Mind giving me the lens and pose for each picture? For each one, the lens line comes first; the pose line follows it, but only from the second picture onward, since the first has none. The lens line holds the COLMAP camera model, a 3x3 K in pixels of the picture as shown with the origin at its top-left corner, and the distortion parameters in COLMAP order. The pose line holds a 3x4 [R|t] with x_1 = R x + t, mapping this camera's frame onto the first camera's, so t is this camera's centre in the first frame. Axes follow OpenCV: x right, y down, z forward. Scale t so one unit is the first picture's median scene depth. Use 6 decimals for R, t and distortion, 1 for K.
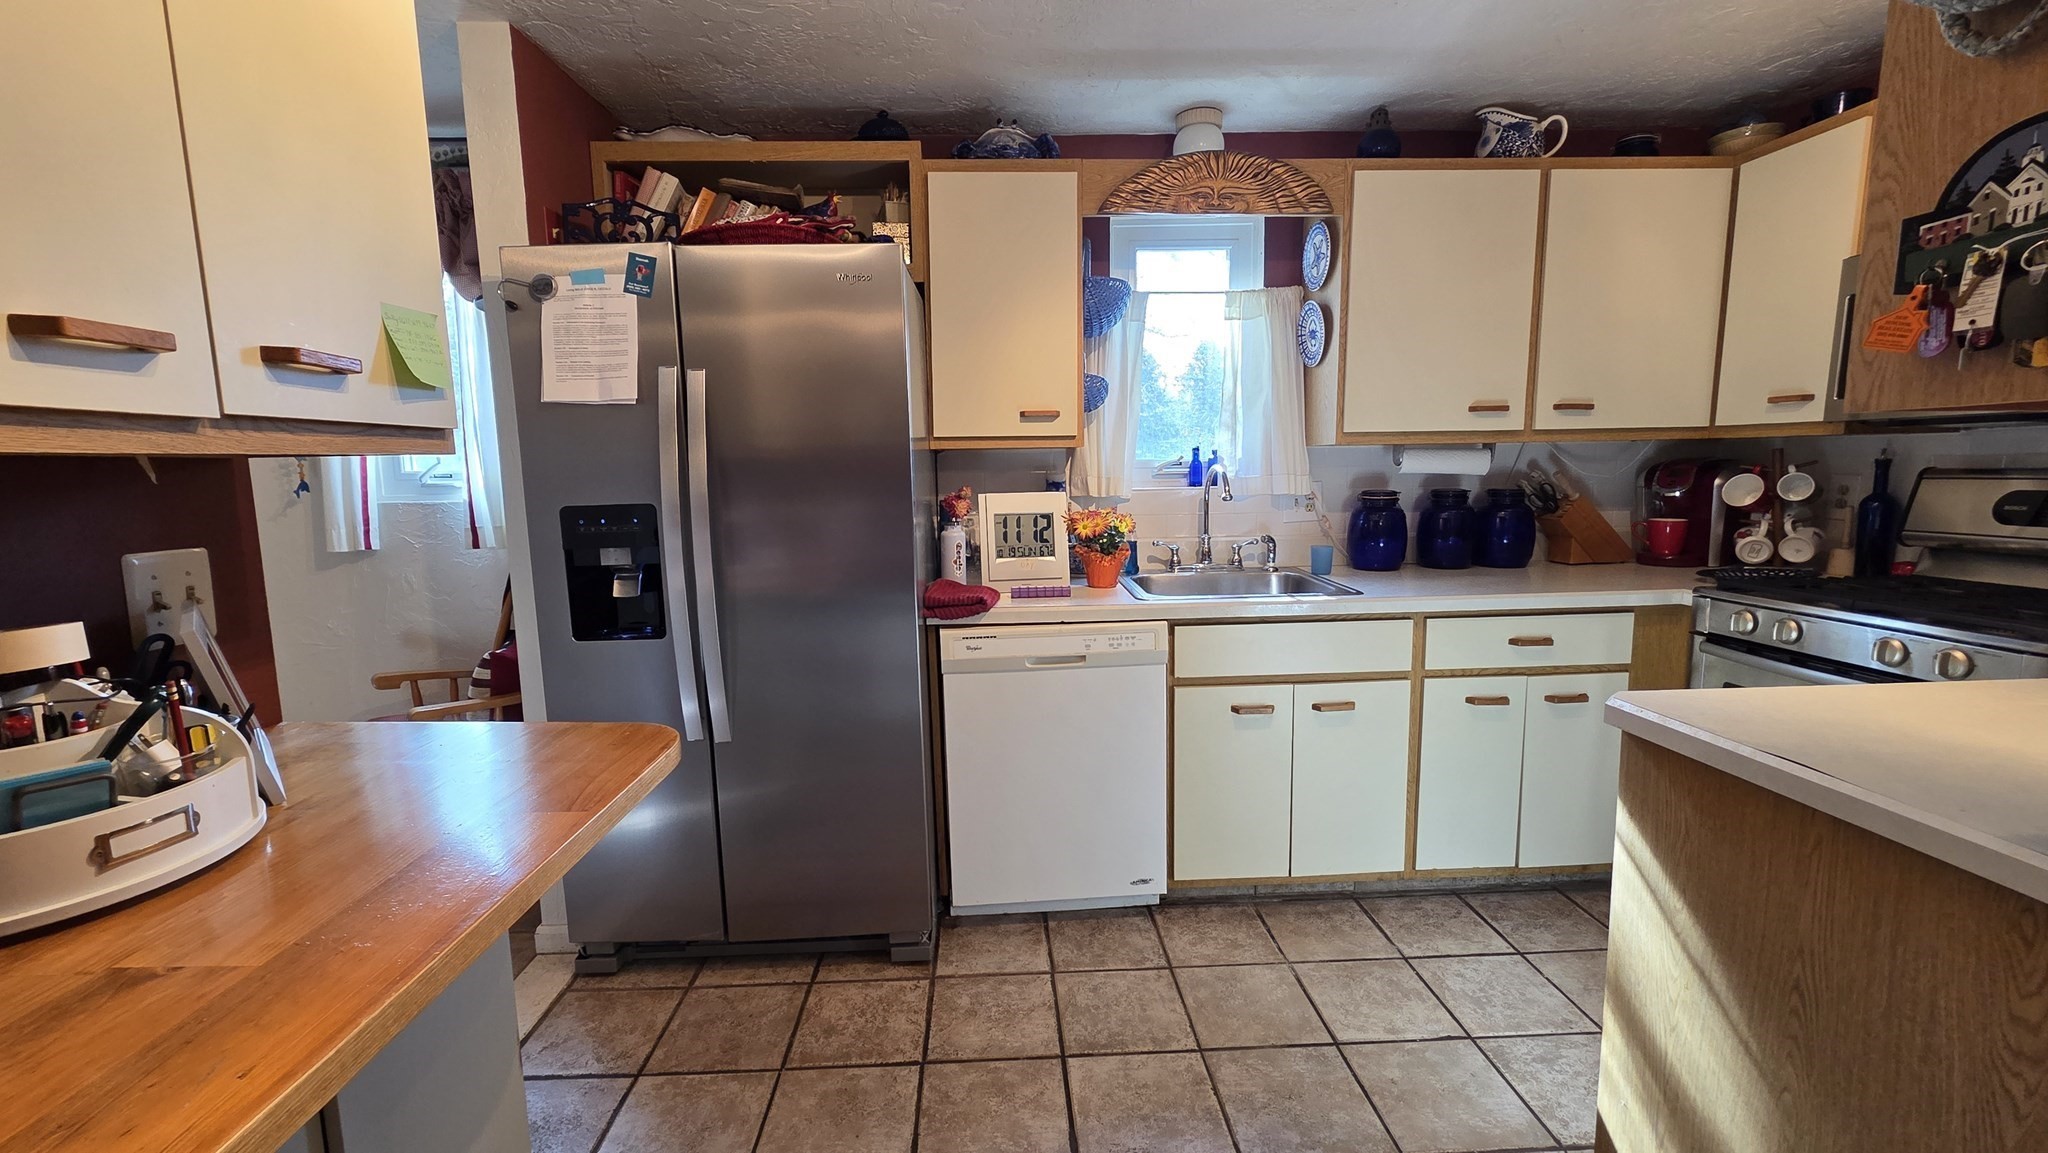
lens RADIAL K [[837.1, 0, 1023.4], [0, 837.1, 576.3], [0, 0, 1]] dist [-0.003854, 0.000490]
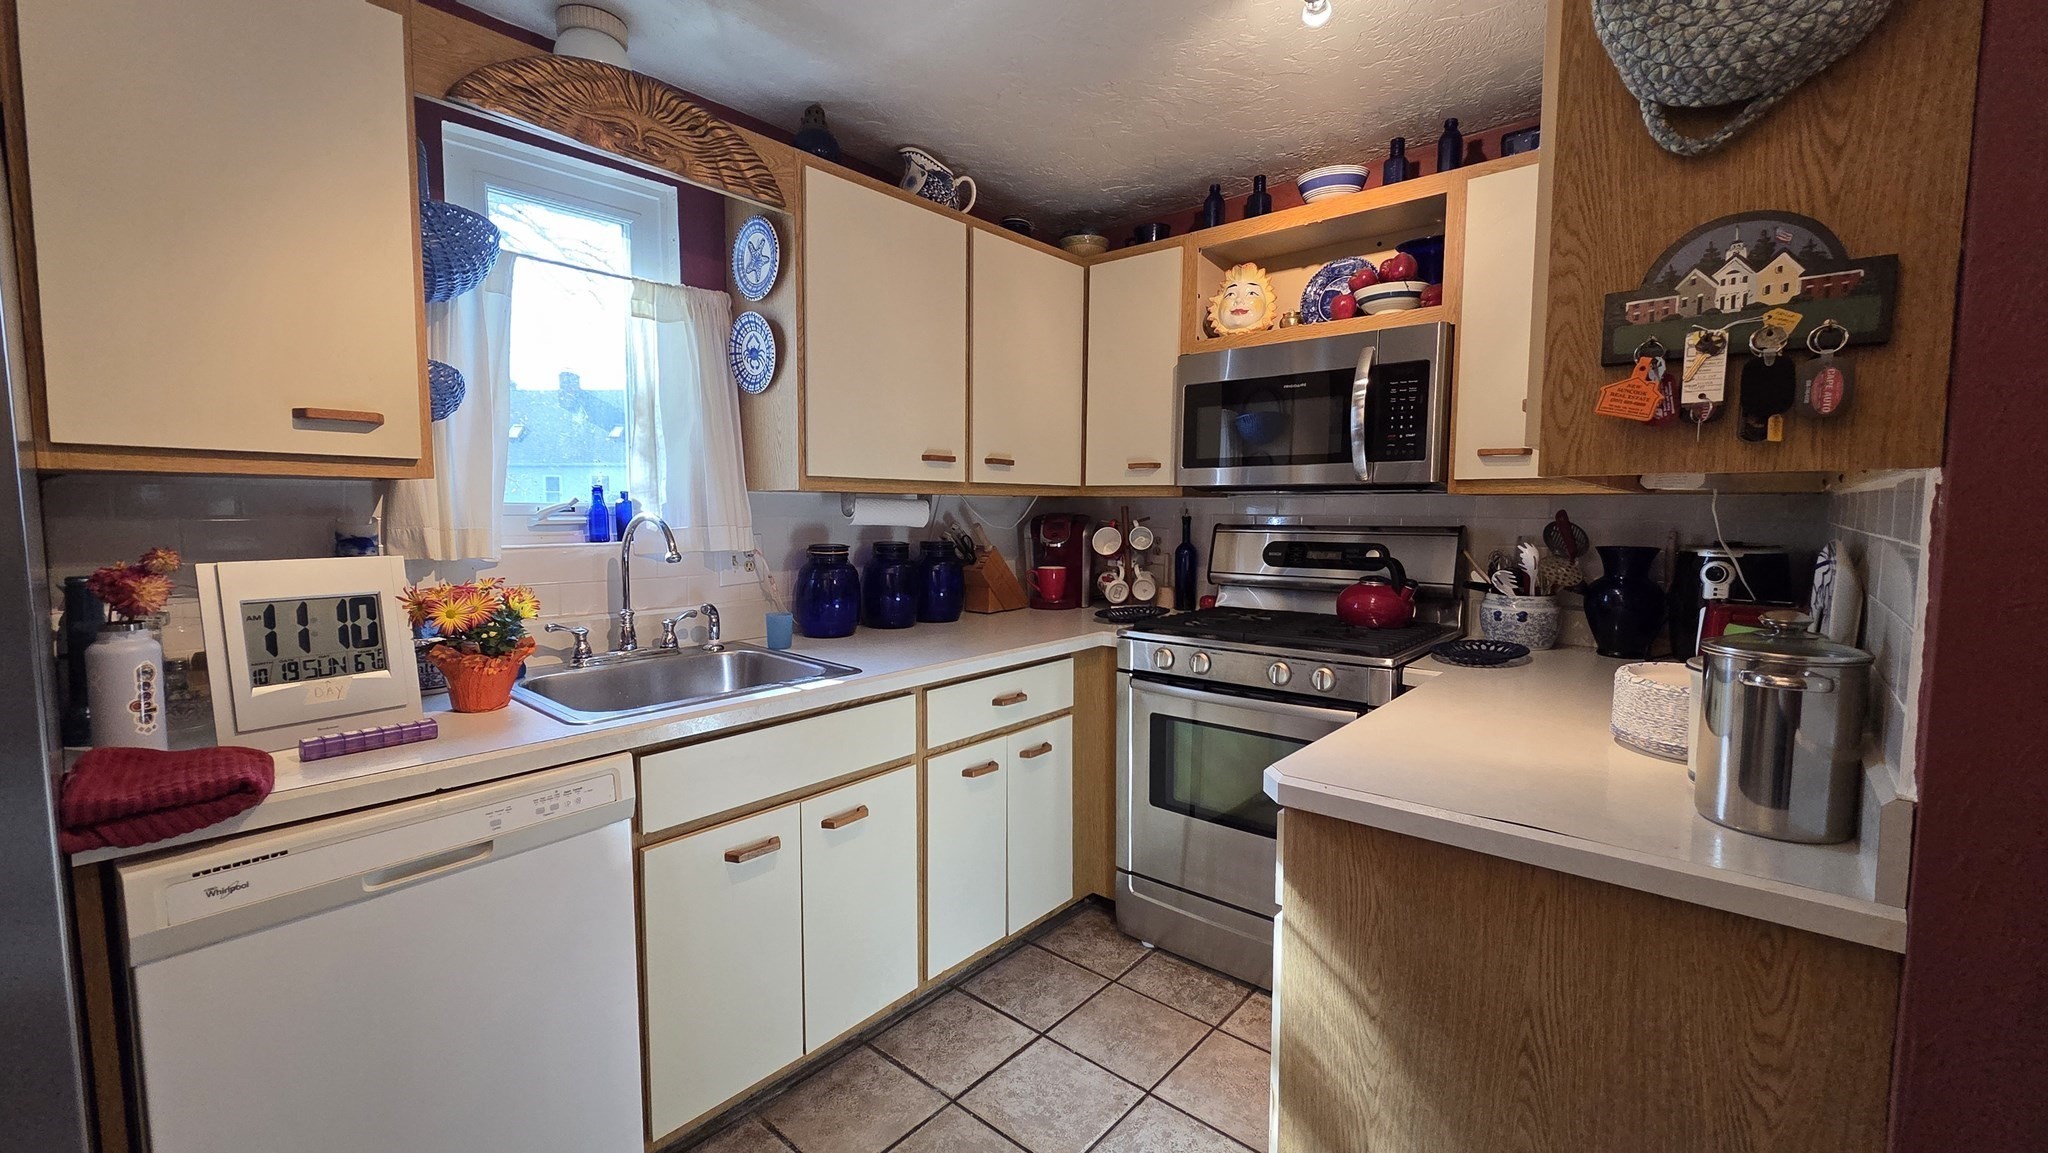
lens RADIAL K [[837.1, 0, 1026.0], [0, 837.1, 574.8], [0, 0, 1]] dist [-0.003854, 0.000490]
pose [[0.683206, -0.037261, 0.729275, -0.078675], [0.079681, 0.996538, -0.023732, -0.040049], [-0.725865, 0.074323, 0.683809, 0.302881]]
